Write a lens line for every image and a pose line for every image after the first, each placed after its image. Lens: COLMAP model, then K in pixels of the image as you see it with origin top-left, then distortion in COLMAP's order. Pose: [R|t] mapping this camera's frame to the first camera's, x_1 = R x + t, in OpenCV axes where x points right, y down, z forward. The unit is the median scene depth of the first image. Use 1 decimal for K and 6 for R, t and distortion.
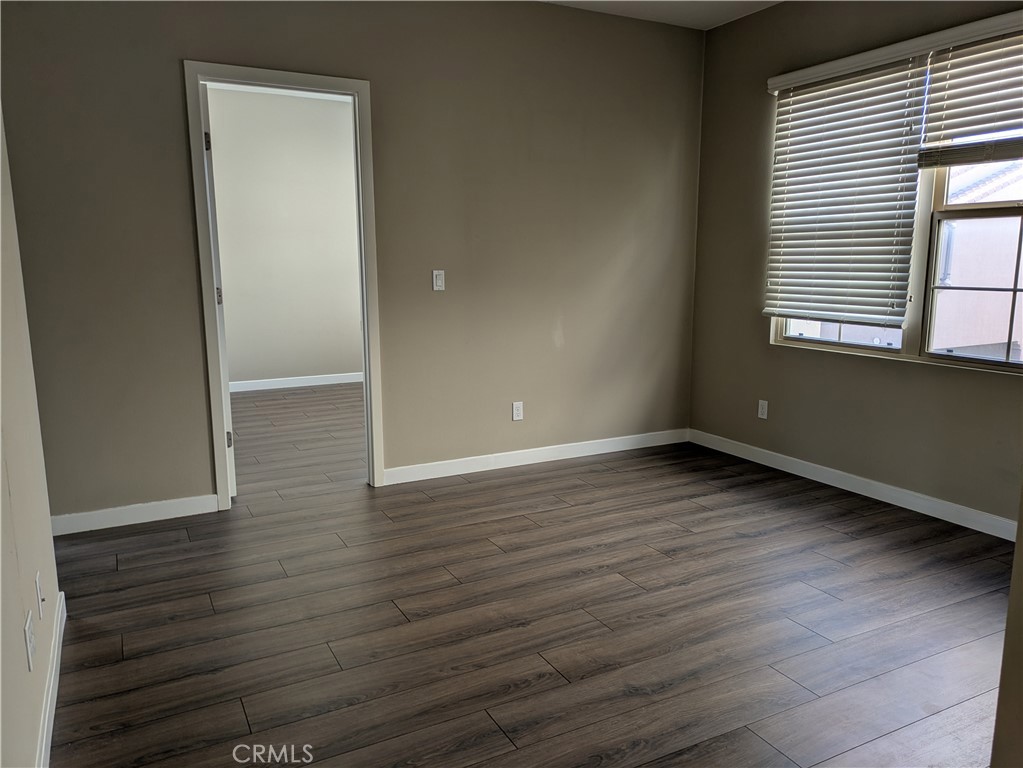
lens RADIAL K [[752.4, 0, 500.8], [0, 752.4, 386.4], [0, 0, 1]] dist [0.074449, -0.086480]
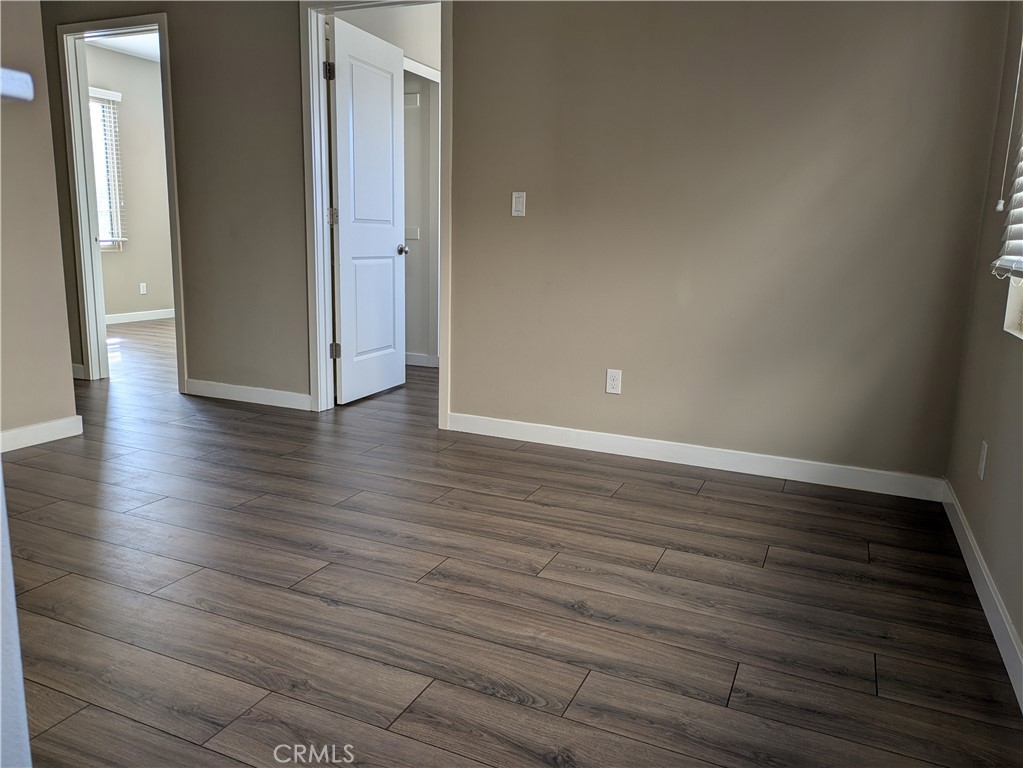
lens RADIAL K [[752.4, 0, 500.8], [0, 752.4, 386.4], [0, 0, 1]] dist [0.074449, -0.086480]
pose [[0.610310, 0.171027, -0.773480, 0.600853], [-0.159765, 0.982926, 0.091277, -0.015164], [0.775885, 0.067868, 0.627213, 0.481544]]
